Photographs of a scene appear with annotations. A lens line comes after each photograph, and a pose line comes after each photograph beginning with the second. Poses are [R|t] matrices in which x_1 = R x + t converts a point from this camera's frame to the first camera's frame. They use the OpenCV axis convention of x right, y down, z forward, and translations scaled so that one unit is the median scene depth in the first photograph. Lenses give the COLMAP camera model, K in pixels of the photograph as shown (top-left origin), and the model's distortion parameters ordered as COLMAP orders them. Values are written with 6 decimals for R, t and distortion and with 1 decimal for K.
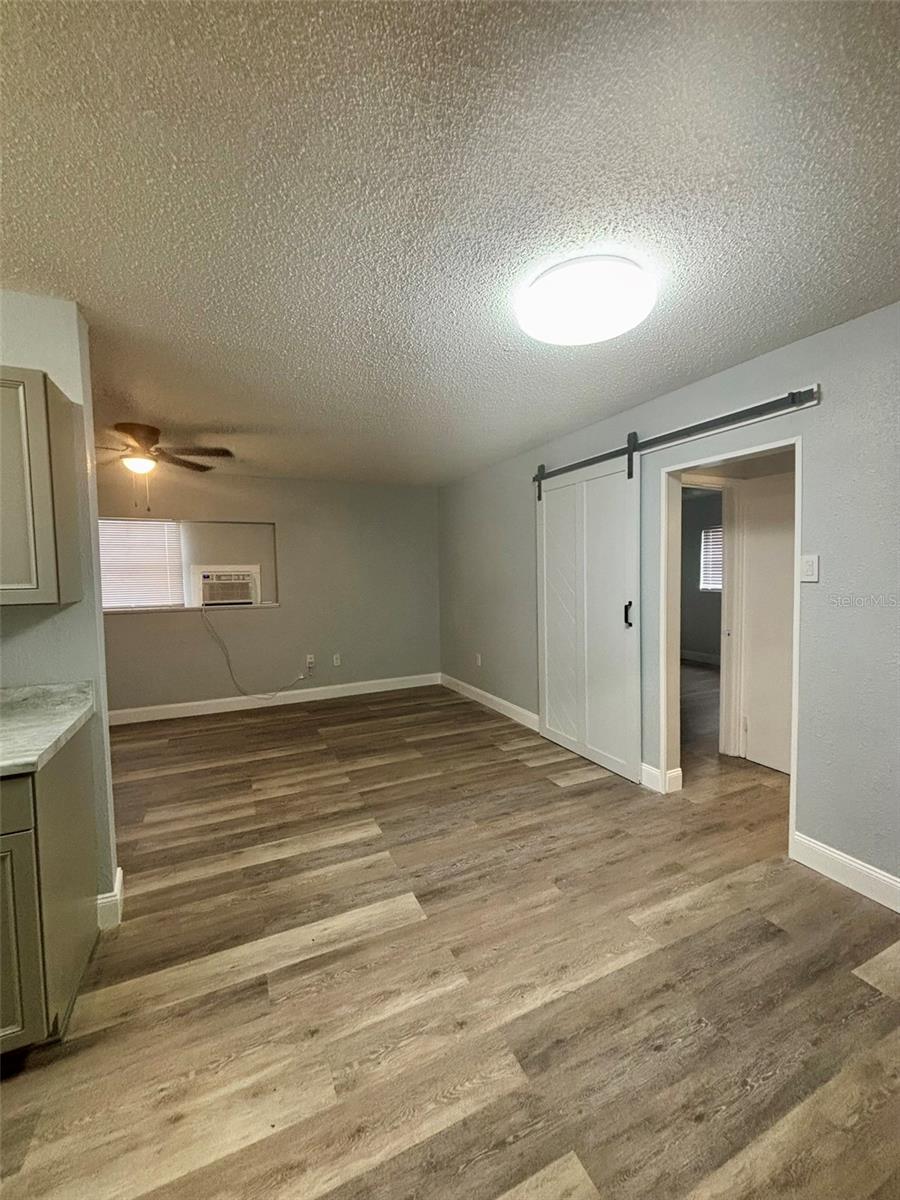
lens RADIAL K [[483.6, 0, 447.7], [0, 483.6, 594.5], [0, 0, 1]] dist [0.000973, 0.000268]
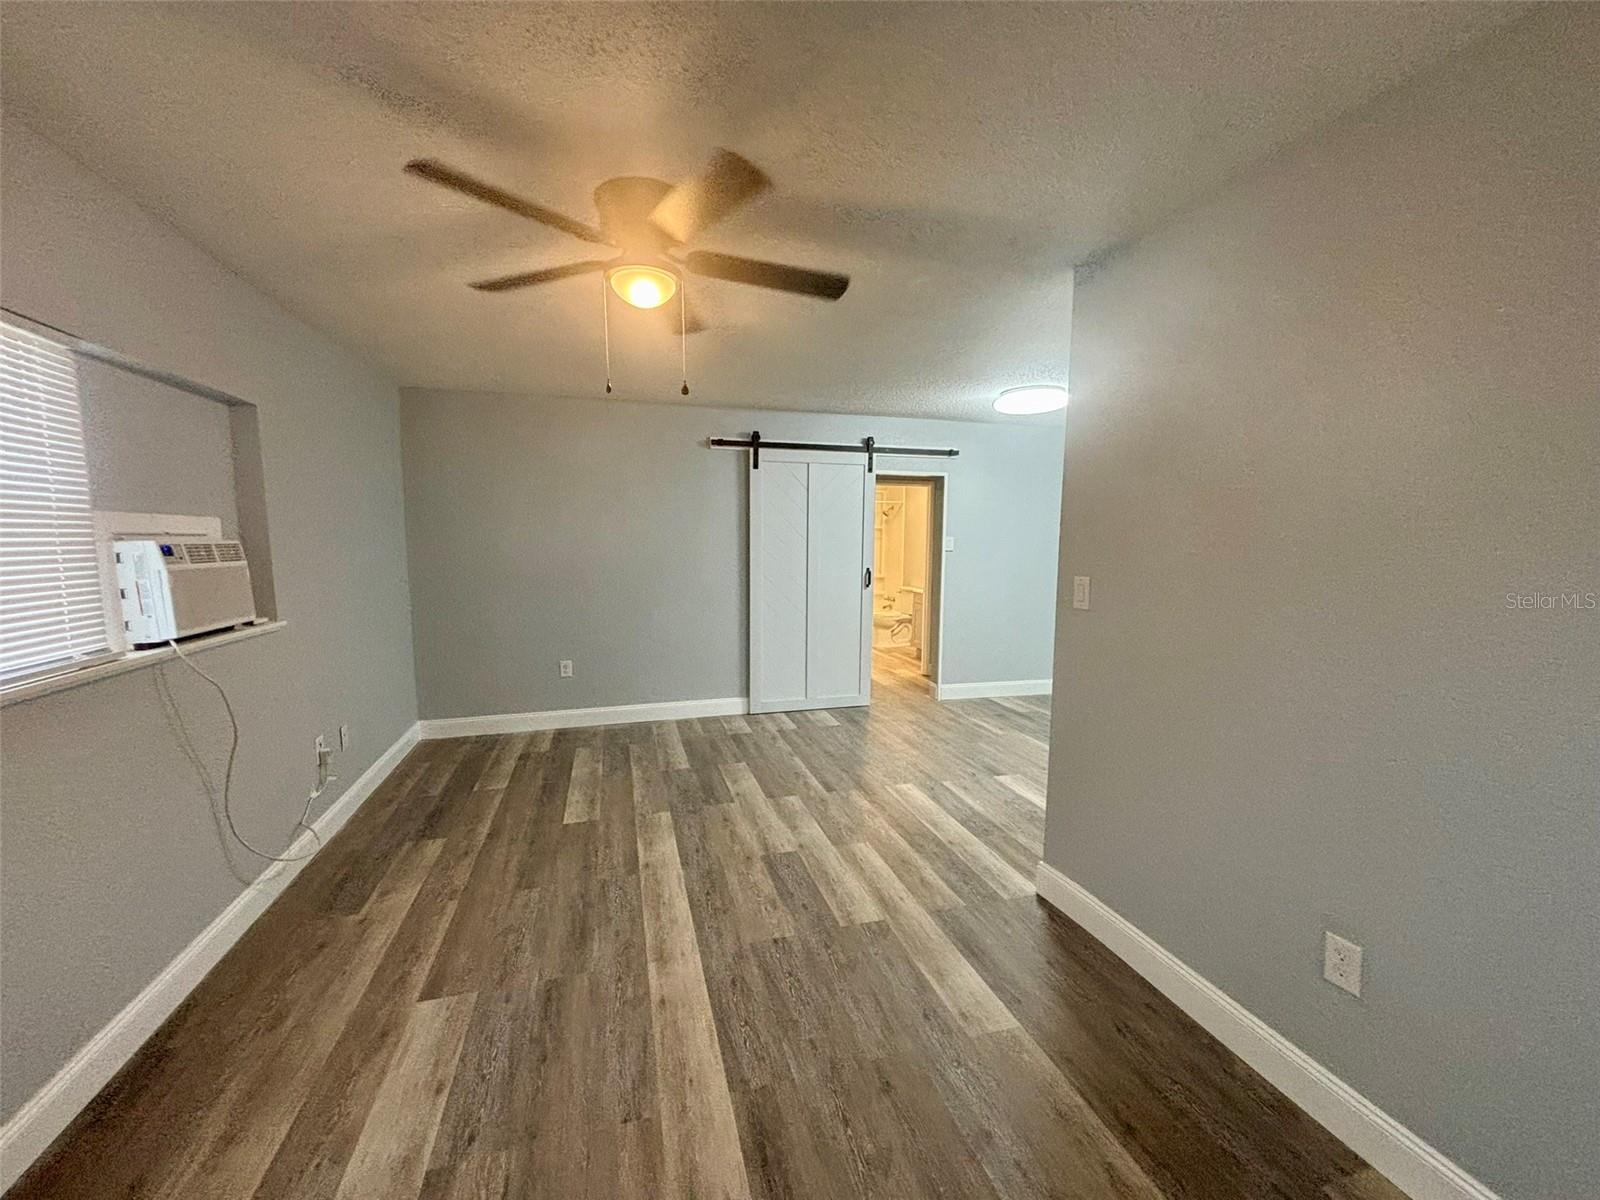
lens RADIAL K [[634.9, 0, 791.3], [0, 634.9, 605.0], [0, 0, 1]] dist [0.001330, 0.000045]
pose [[0.161997, -0.085737, 0.983060, -1.137648], [0.043032, 0.995884, 0.079765, -0.024838], [-0.985853, 0.029381, 0.165019, 0.749251]]
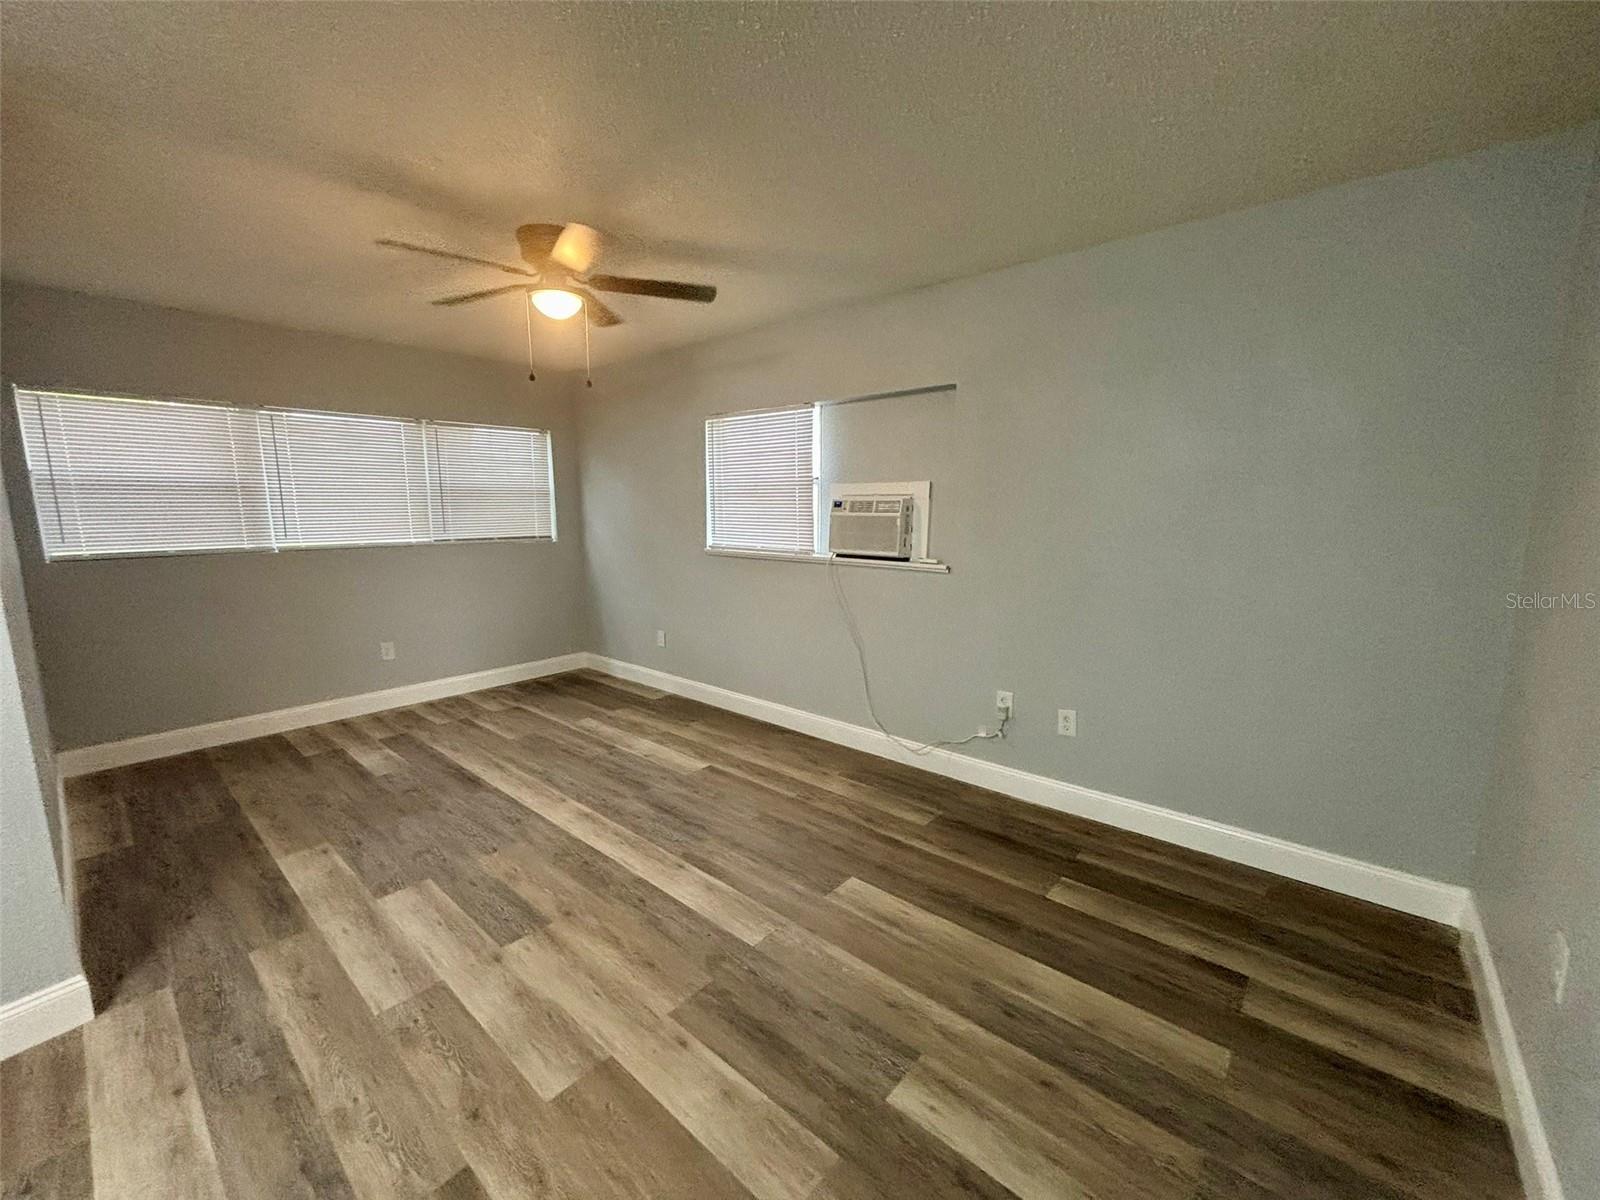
lens RADIAL K [[644.8, 0, 796.0], [0, 644.8, 599.7], [0, 0, 1]] dist [0.000973, 0.000268]
pose [[0.408898, 0.151260, -0.899957, 0.215833], [-0.049463, 0.988392, 0.143650, -0.044052], [0.911239, -0.014224, 0.411633, 0.893294]]
